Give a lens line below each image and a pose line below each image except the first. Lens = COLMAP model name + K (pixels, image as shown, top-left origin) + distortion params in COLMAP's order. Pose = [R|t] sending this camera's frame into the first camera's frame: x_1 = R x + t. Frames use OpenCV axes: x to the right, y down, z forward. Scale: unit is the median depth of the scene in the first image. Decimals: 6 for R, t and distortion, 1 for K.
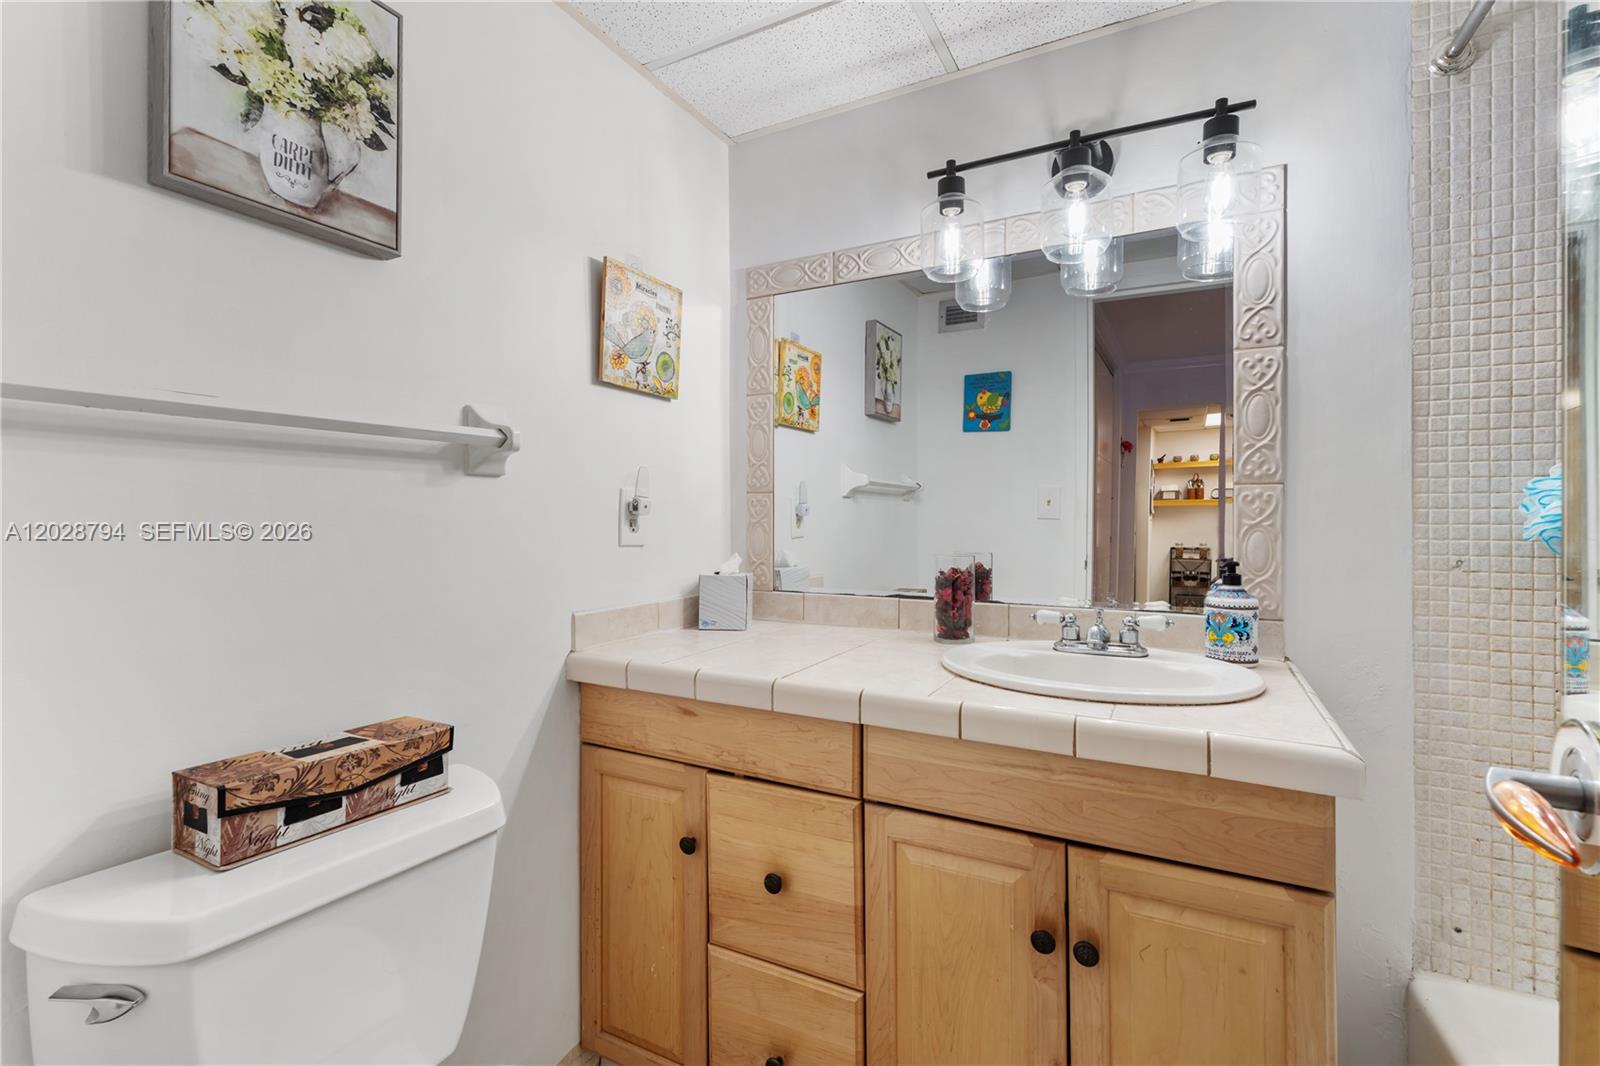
lens RADIAL K [[718.7, 0, 801.3], [0, 718.7, 533.6], [0, 0, 1]] dist [-0.007312, 0.000371]
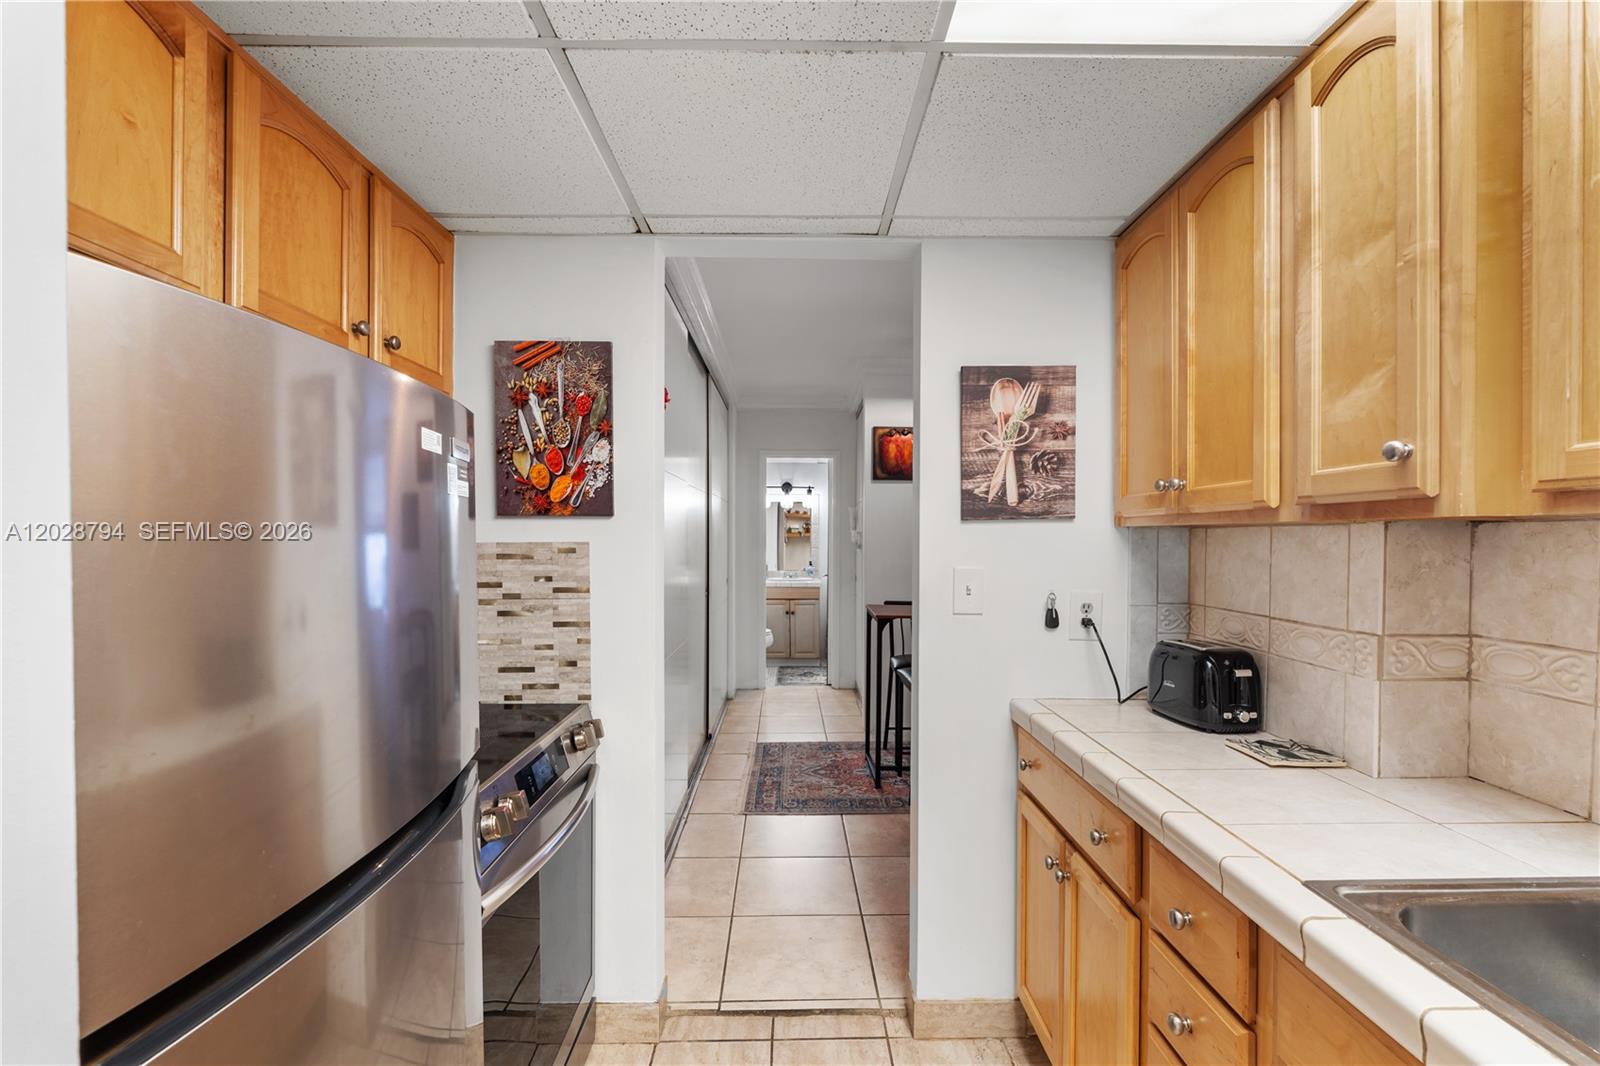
lens RADIAL K [[708.6, 0, 799.6], [0, 708.6, 537.1], [0, 0, 1]] dist [-0.000694, 0.000274]
pose [[0.881146, 0.005916, 0.472808, -2.137602], [-0.002562, 0.999967, -0.007737, -0.114004], [-0.472838, 0.005606, 0.881132, -3.913047]]
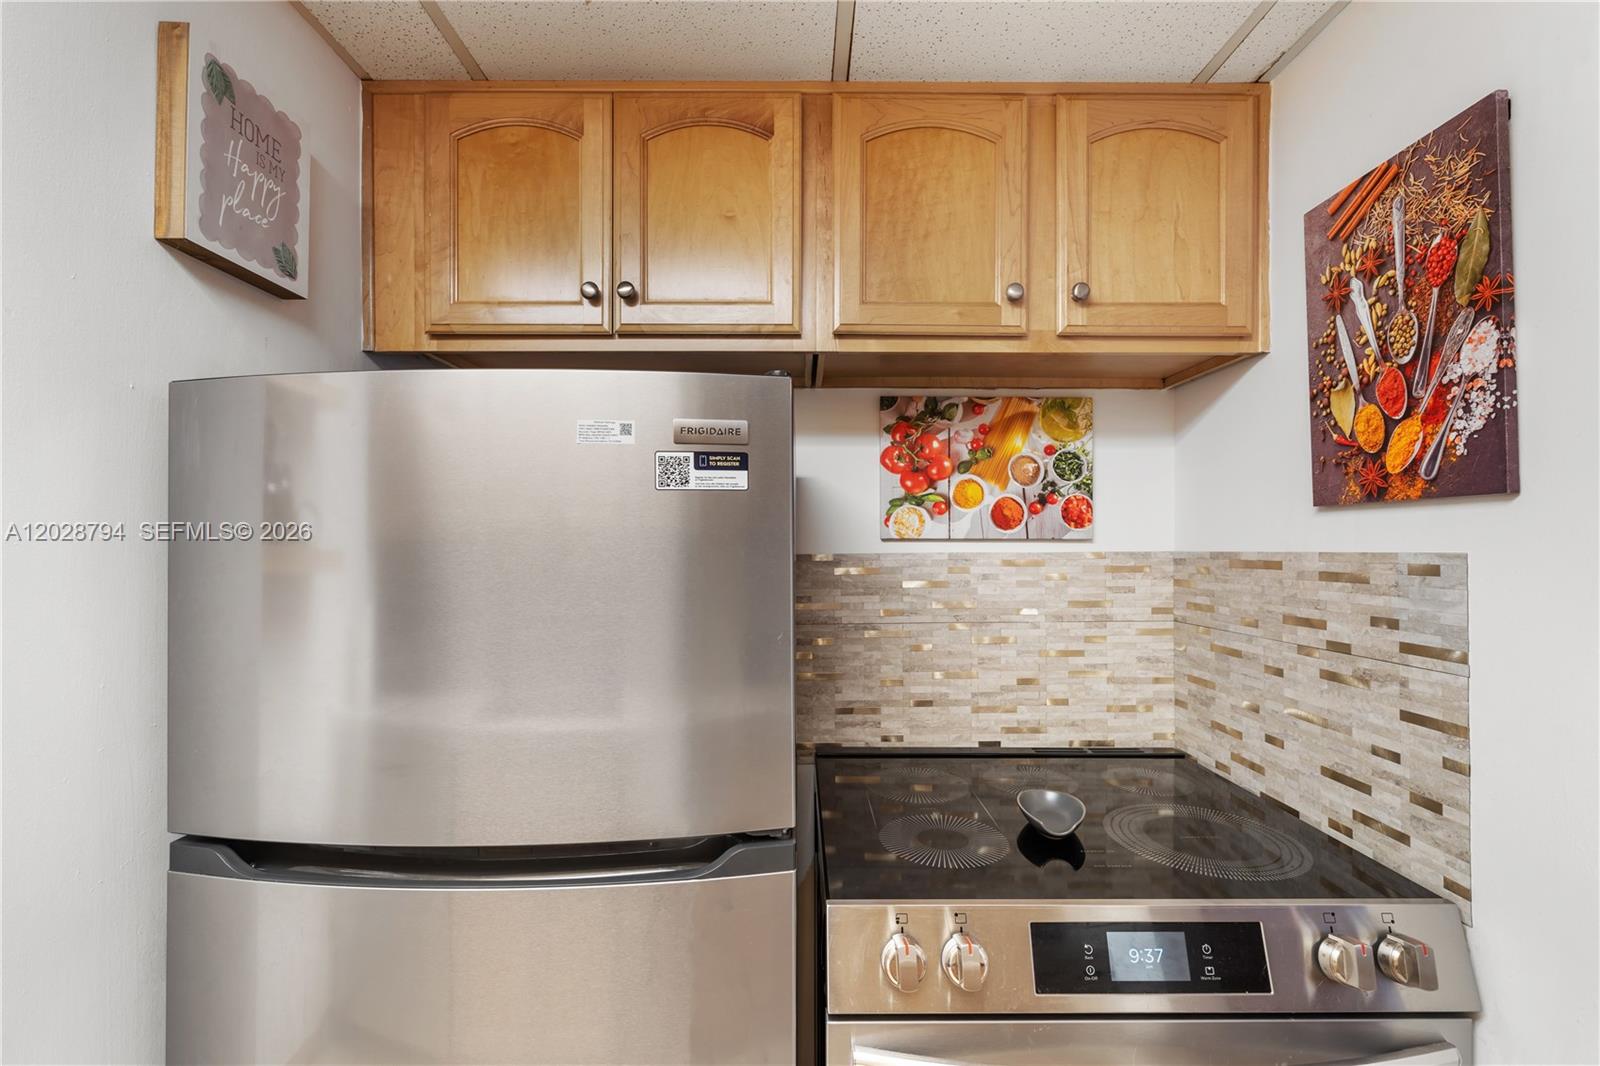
lens RADIAL K [[708.6, 0, 799.6], [0, 708.6, 537.1], [0, 0, 1]] dist [-0.000694, 0.000274]
pose [[0.467100, -0.002915, -0.884200, -1.353126], [-0.008087, 0.999939, -0.007569, -0.120801], [0.884168, 0.010686, 0.467047, -3.107985]]
